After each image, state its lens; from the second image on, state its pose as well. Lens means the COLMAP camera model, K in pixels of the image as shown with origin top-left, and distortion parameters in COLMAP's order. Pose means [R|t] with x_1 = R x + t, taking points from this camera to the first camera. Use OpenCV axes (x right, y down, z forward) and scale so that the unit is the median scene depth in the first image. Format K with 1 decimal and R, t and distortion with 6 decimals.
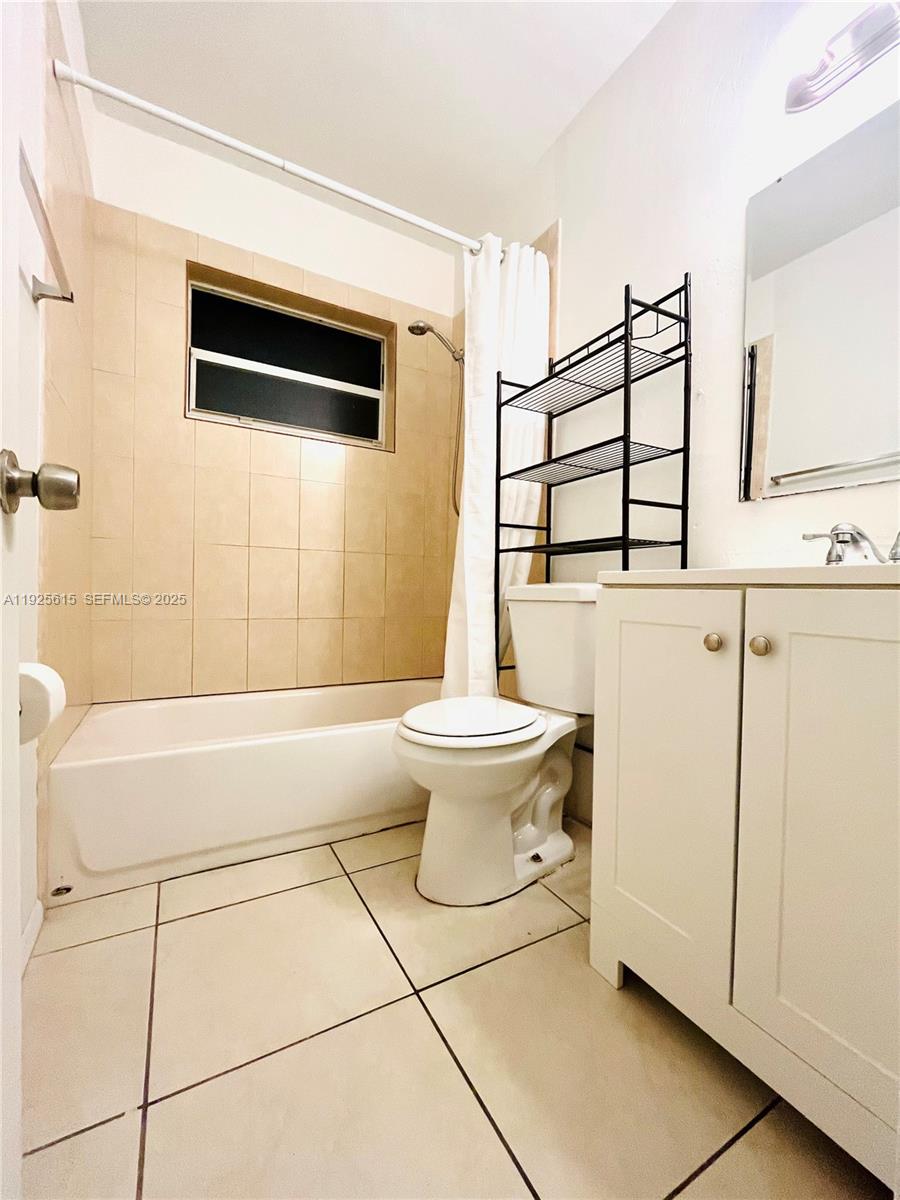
lens RADIAL K [[492.1, 0, 449.3], [0, 492.1, 601.1], [0, 0, 1]] dist [-0.001667, -0.000925]
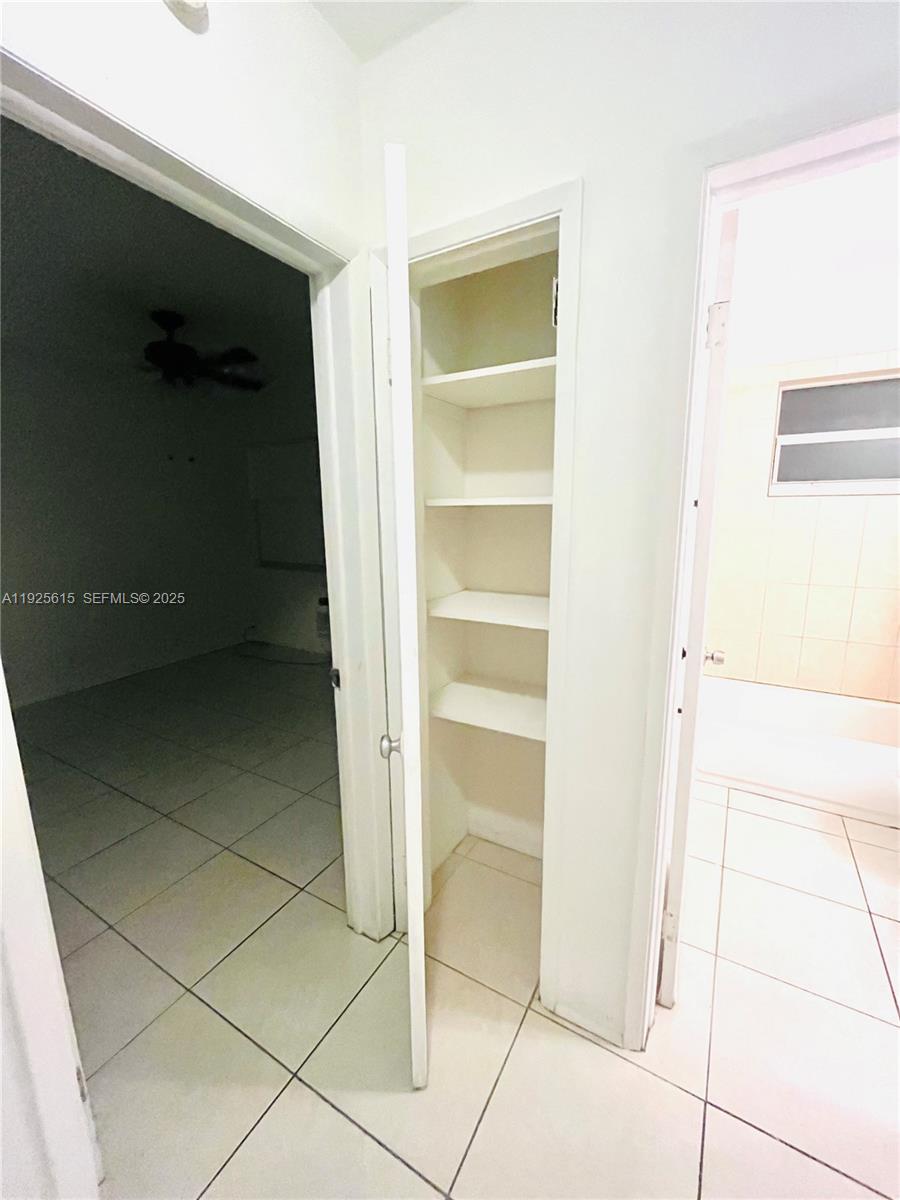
lens RADIAL K [[492.1, 0, 451.7], [0, 492.1, 601.2], [0, 0, 1]] dist [-0.001667, -0.000925]
pose [[0.505370, 0.140815, -0.851335, 0.251390], [0.001004, 0.986498, 0.163768, -0.287979], [0.862902, -0.083618, 0.498406, -0.514208]]
